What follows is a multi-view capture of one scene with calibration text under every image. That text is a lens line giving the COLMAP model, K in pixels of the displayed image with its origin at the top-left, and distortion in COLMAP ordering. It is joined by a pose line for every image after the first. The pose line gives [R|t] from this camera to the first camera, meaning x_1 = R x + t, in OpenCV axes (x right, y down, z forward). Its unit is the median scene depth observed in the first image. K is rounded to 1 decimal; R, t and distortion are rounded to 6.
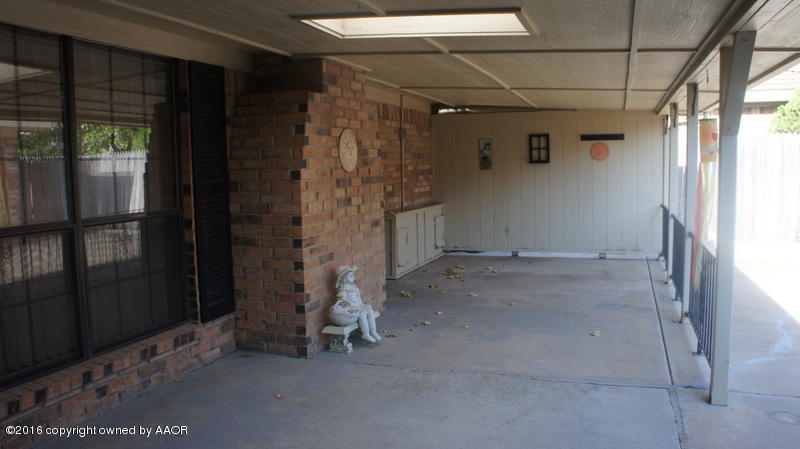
lens RADIAL K [[631.1, 0, 400.0], [0, 631.1, 224.5], [0, 0, 1]] dist [-0.183623, 0.141586]
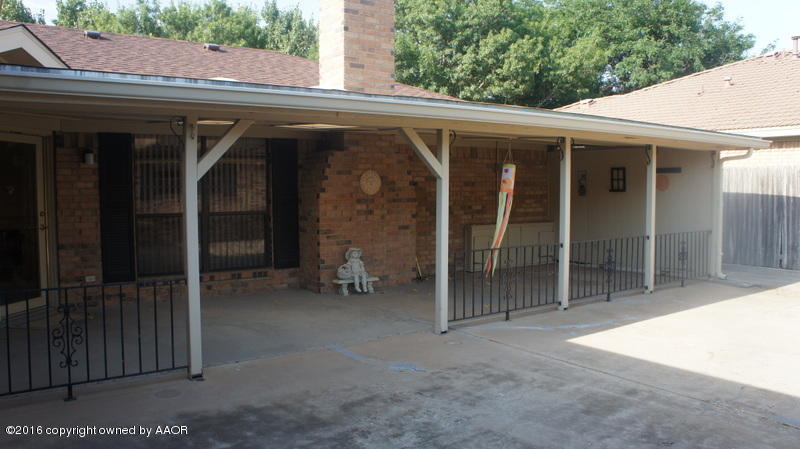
lens RADIAL K [[631.1, 0, 400.0], [0, 631.1, 224.5], [0, 0, 1]] dist [-0.183623, 0.141586]
pose [[0.833313, 0.050478, -0.550492, 1.019297], [-0.067140, 0.997692, -0.010150, 0.009702], [0.548709, 0.045418, 0.834779, -0.422858]]
